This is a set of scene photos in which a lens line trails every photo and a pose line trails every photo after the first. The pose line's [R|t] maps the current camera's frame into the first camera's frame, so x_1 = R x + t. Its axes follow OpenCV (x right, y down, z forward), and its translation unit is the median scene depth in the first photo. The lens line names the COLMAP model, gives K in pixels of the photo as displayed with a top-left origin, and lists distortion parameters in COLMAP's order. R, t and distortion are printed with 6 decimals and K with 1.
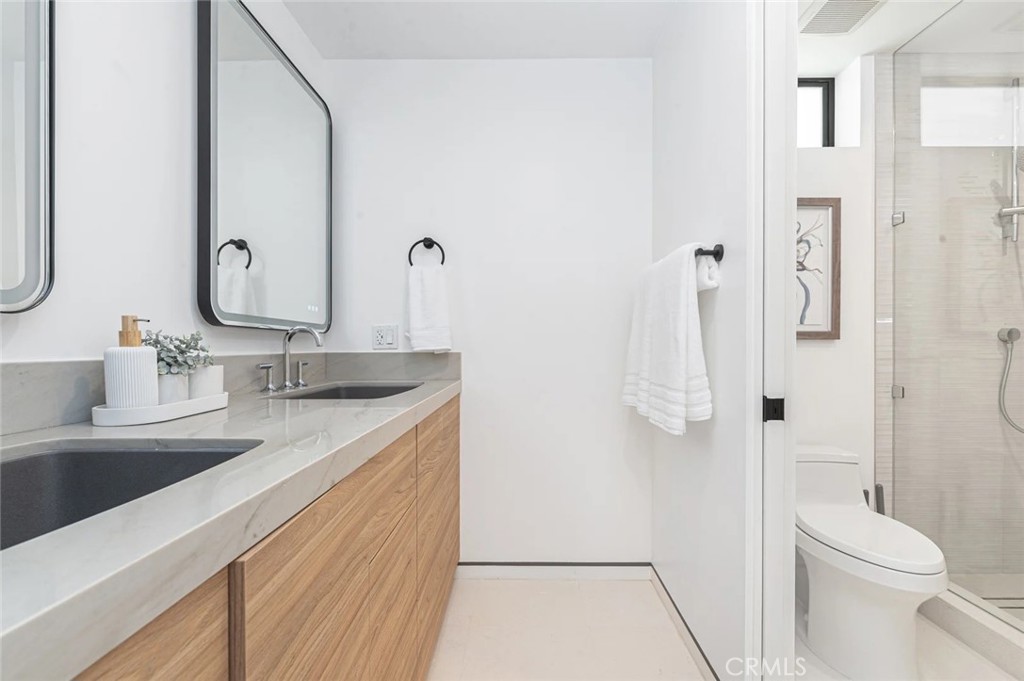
lens RADIAL K [[444.1, 0, 512.2], [0, 444.1, 346.0], [0, 0, 1]] dist [-0.002779, -0.000179]
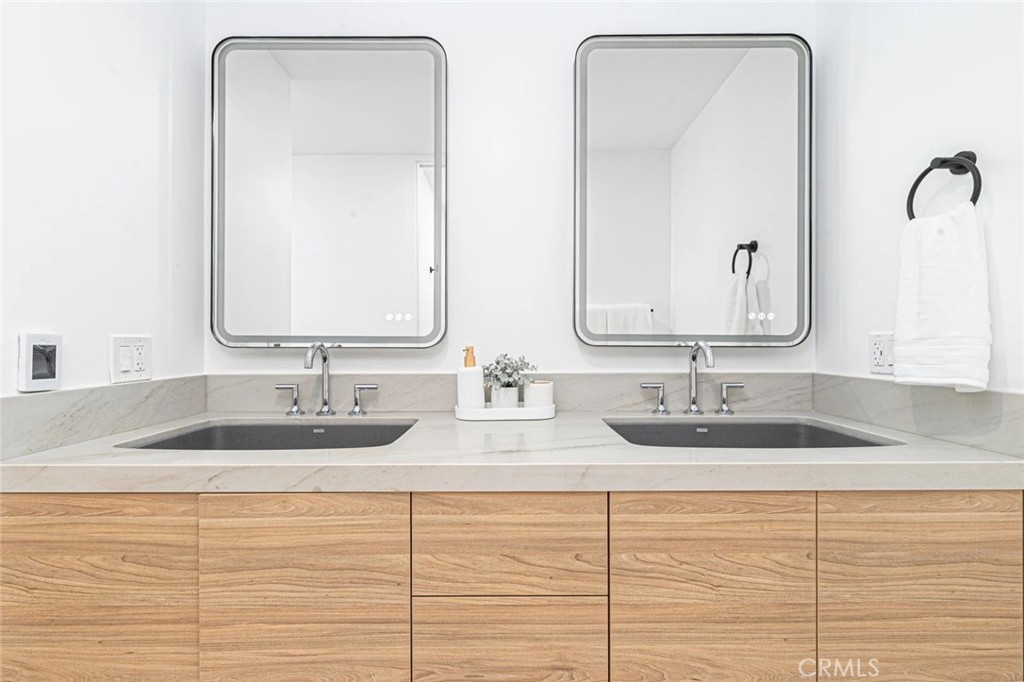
lens RADIAL K [[444.1, 0, 511.4], [0, 444.1, 341.4], [0, 0, 1]] dist [-0.002779, -0.000179]
pose [[0.025966, -0.000060, -0.999663, 0.363083], [0.002393, 0.999997, 0.000002, -0.047375], [0.999660, -0.002393, 0.025966, 0.622036]]
